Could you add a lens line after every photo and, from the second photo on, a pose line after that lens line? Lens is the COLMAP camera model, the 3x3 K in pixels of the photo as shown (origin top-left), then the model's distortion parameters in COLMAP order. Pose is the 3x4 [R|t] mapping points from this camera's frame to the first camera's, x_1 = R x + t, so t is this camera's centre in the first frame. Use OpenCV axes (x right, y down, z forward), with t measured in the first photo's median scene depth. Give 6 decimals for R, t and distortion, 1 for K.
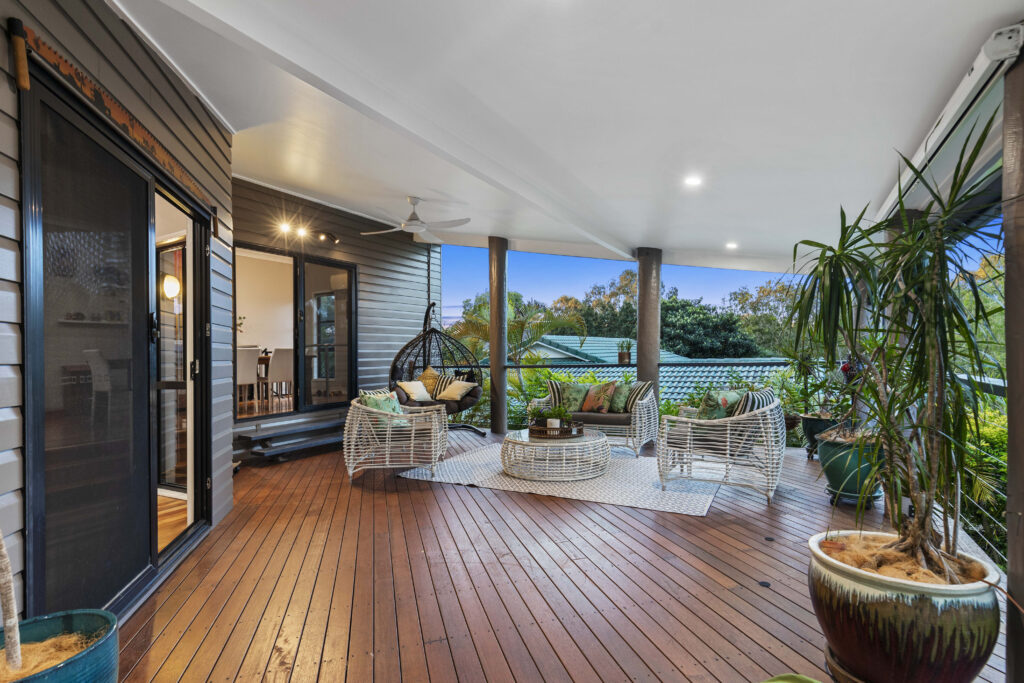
lens RADIAL K [[502.2, 0, 502.6], [0, 502.2, 351.9], [0, 0, 1]] dist [0.005779, -0.000782]
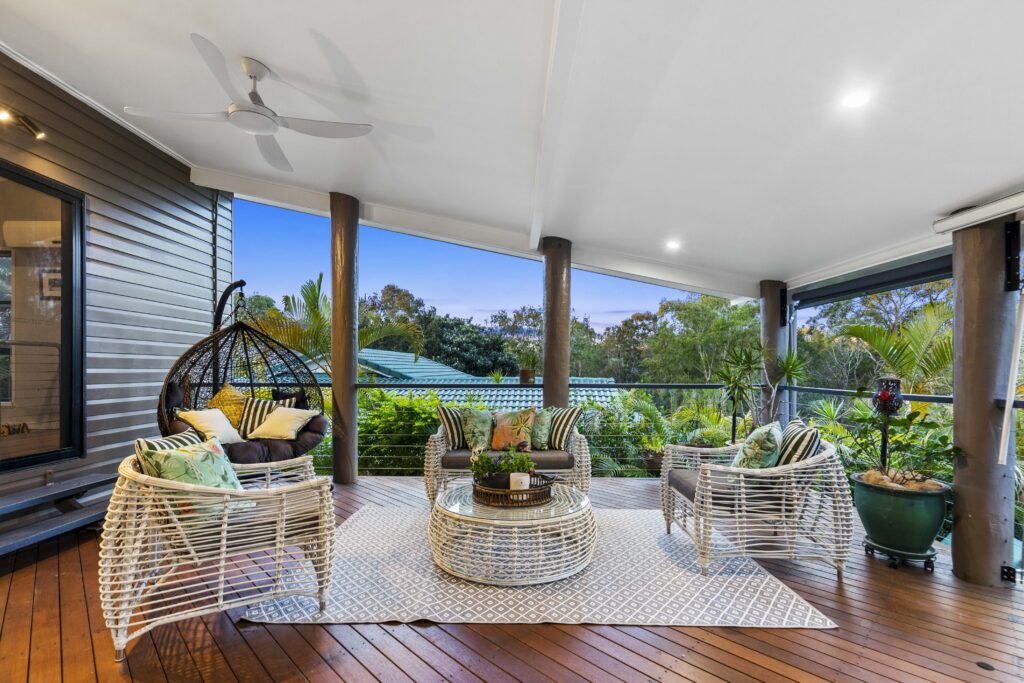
lens RADIAL K [[502.2, 0, 505.1], [0, 502.2, 376.3], [0, 0, 1]] dist [0.005779, -0.000782]
pose [[0.885435, 0.017937, 0.464418, -0.138293], [-0.026005, 0.999602, 0.010972, 0.003905], [-0.464036, -0.021792, 0.885548, 0.306732]]
